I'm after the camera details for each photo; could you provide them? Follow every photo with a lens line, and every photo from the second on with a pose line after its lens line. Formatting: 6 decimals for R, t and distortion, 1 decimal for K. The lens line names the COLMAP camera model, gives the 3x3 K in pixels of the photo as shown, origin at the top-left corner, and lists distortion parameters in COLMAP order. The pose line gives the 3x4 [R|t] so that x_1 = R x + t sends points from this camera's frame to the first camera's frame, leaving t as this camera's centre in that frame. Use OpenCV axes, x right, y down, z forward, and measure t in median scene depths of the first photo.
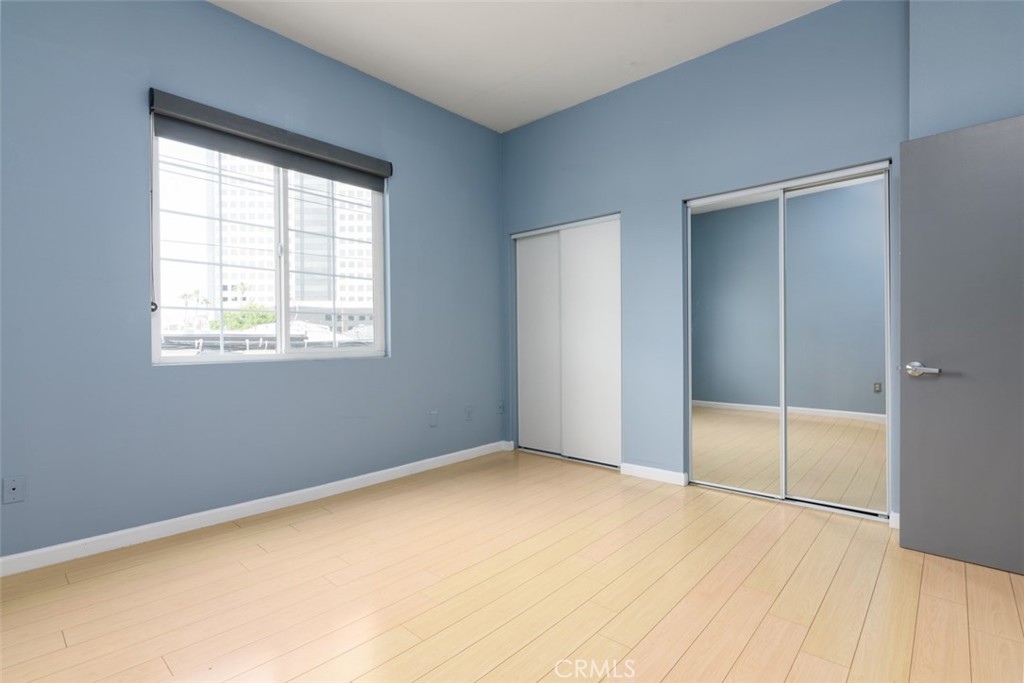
lens RADIAL K [[485.0, 0, 519.5], [0, 485.0, 340.3], [0, 0, 1]] dist [0.000082, -0.000129]
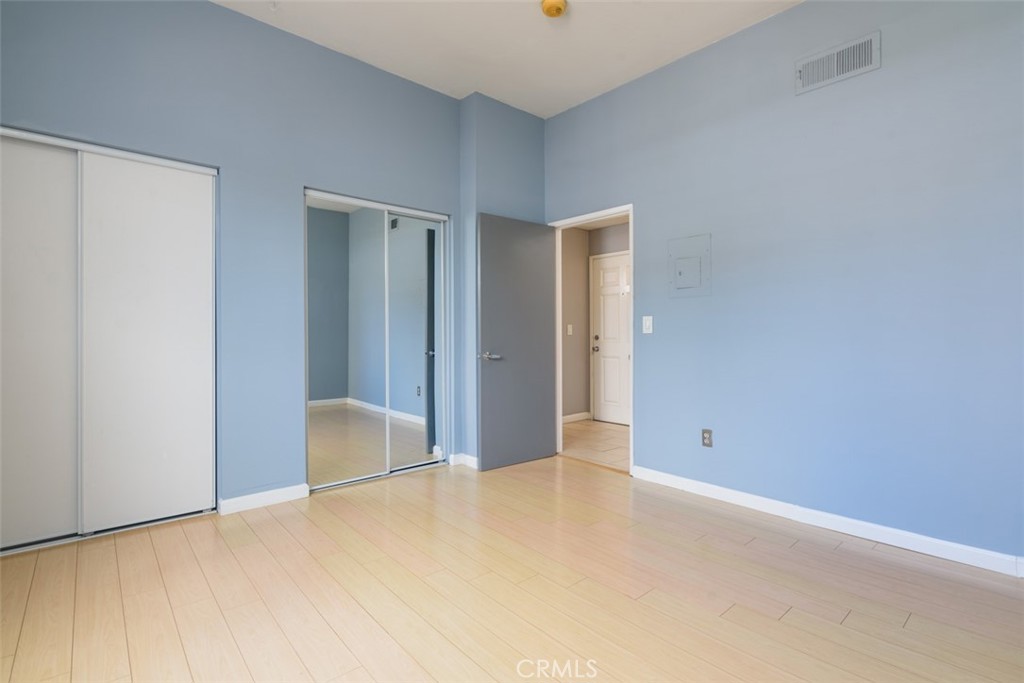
lens RADIAL K [[485.0, 0, 519.5], [0, 485.0, 340.3], [0, 0, 1]] dist [0.000082, -0.000129]
pose [[0.118406, 0.004722, 0.992954, -0.528421], [0.007626, 0.999955, -0.005664, 0.011798], [-0.992936, 0.008243, 0.118365, 0.489837]]
